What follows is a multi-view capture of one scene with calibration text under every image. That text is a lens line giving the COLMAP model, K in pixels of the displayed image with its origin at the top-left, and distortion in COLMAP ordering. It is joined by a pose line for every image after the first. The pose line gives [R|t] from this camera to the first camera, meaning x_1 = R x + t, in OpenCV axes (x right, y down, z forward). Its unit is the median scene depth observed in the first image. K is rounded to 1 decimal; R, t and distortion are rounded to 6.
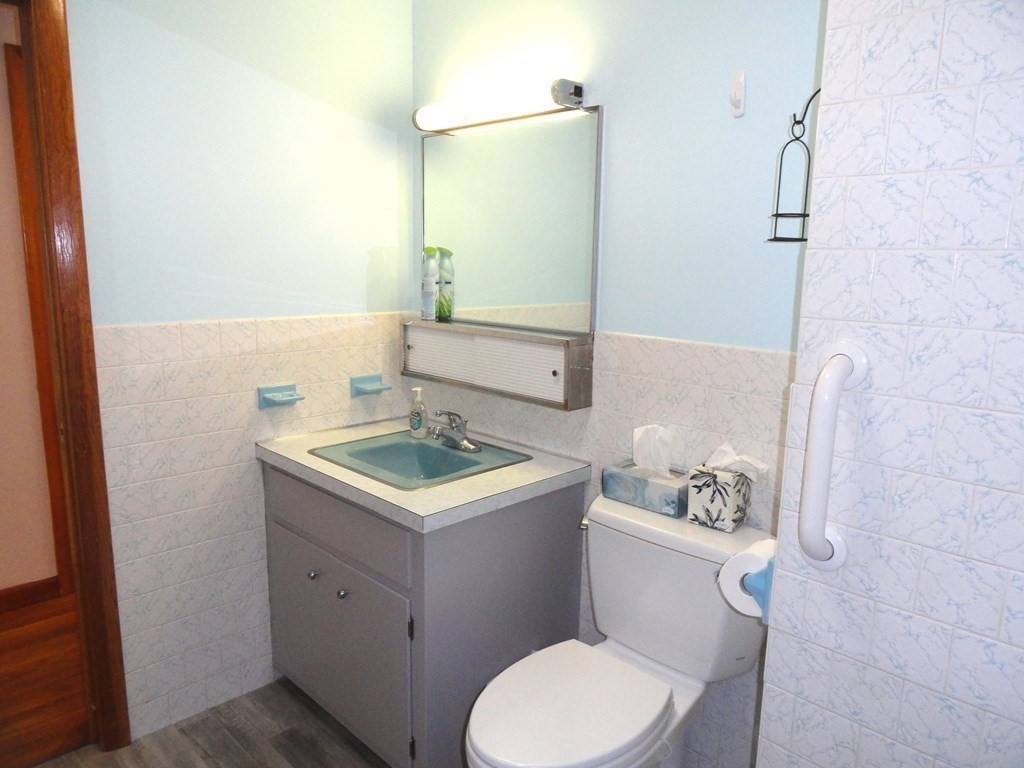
lens RADIAL K [[719.0, 0, 513.7], [0, 719.0, 382.2], [0, 0, 1]] dist [0.019620, -0.005585]
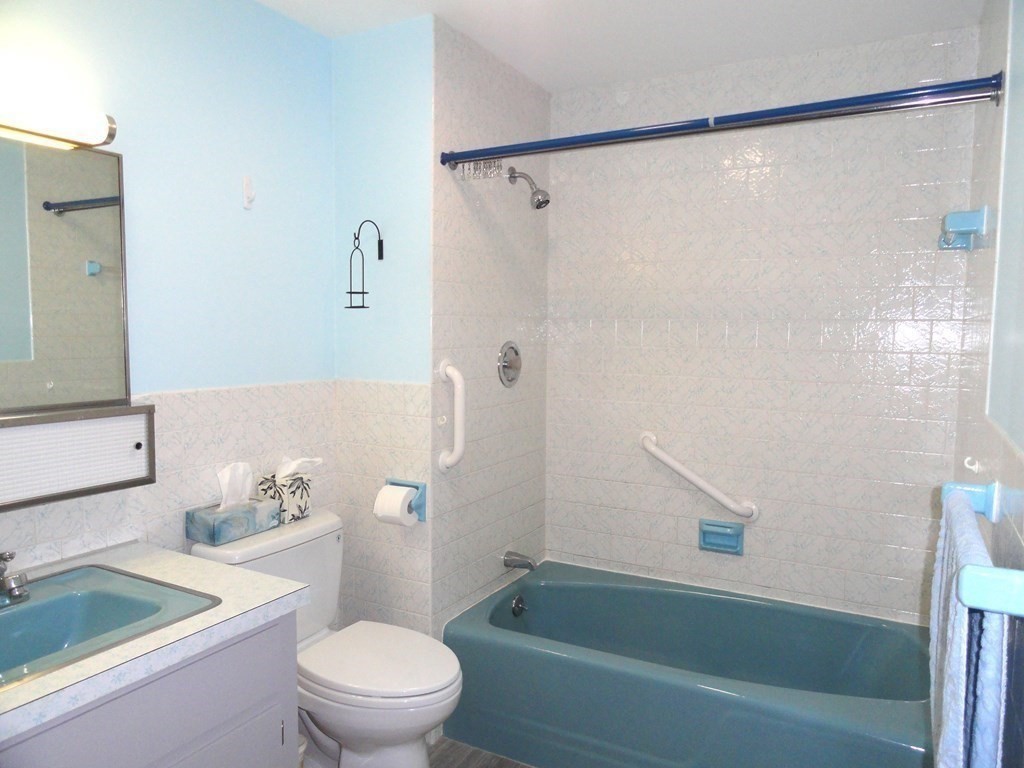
lens RADIAL K [[719.0, 0, 513.7], [0, 719.0, 386.3], [0, 0, 1]] dist [0.019620, -0.005585]
pose [[-0.268877, -0.101048, 0.957859, -1.076273], [0.150182, 0.977920, 0.145321, -0.170495], [-0.951394, 0.182926, -0.247764, 0.907009]]
